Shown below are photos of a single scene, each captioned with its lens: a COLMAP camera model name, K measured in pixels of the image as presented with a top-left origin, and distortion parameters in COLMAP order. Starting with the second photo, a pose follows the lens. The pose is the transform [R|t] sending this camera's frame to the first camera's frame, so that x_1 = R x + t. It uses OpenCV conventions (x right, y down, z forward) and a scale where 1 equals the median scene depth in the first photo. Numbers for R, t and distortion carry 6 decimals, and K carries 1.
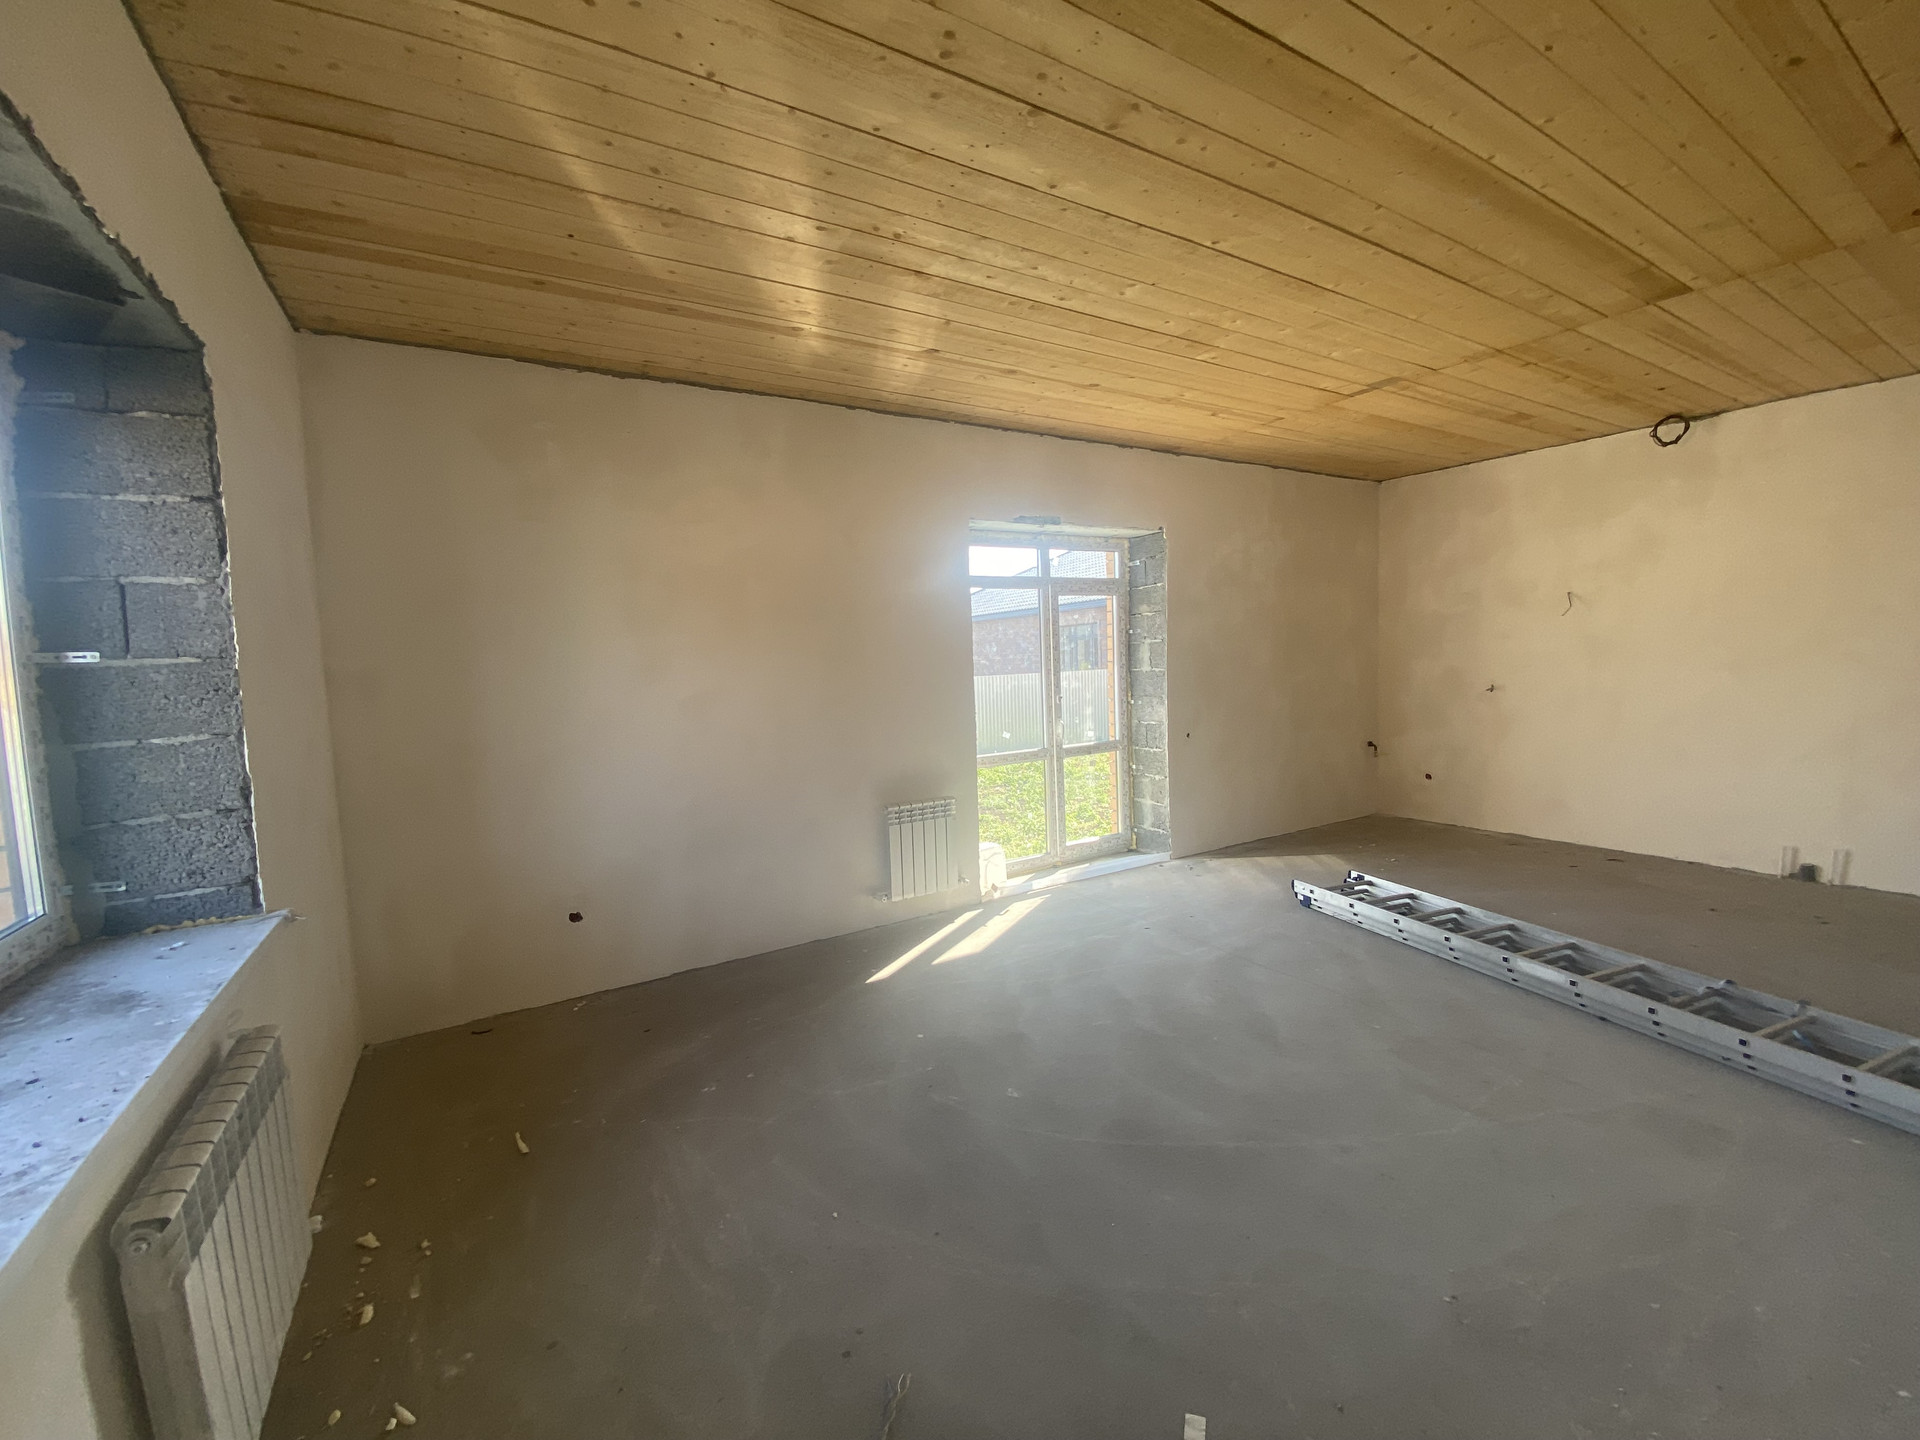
lens RADIAL K [[781.5, 0, 954.4], [0, 781.5, 716.1], [0, 0, 1]] dist [0.022714, -0.021701]
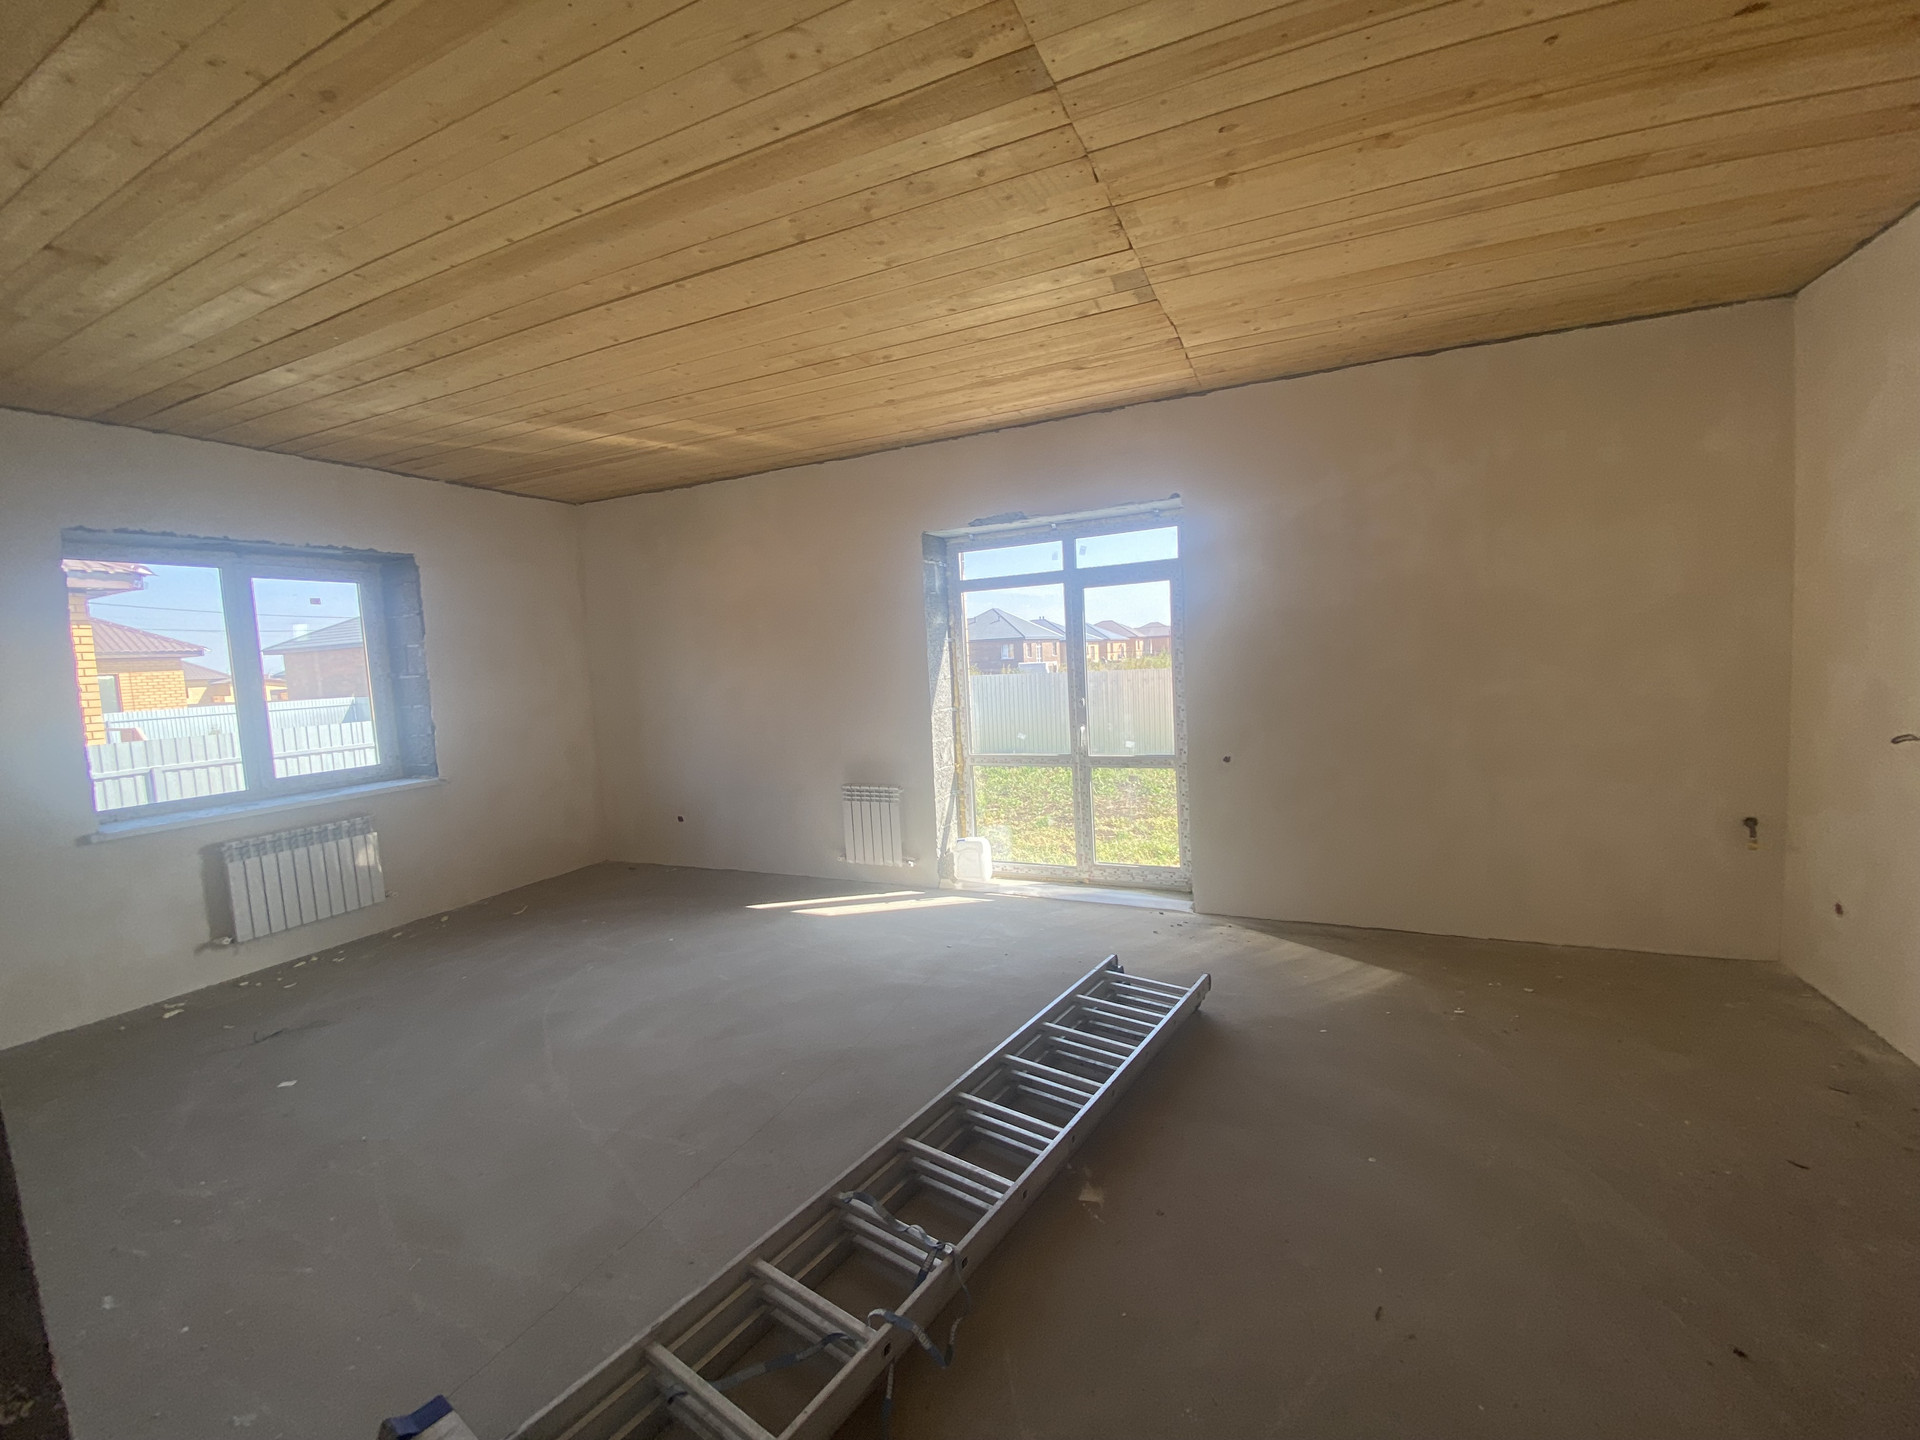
lens RADIAL K [[775.9, 0, 956.9], [0, 775.9, 715.5], [0, 0, 1]] dist [0.021560, -0.020086]
pose [[0.567490, 0.073346, -0.820107, 0.820859], [-0.032405, 0.997242, 0.066765, -0.064658], [0.822742, -0.011313, 0.568302, 0.373975]]
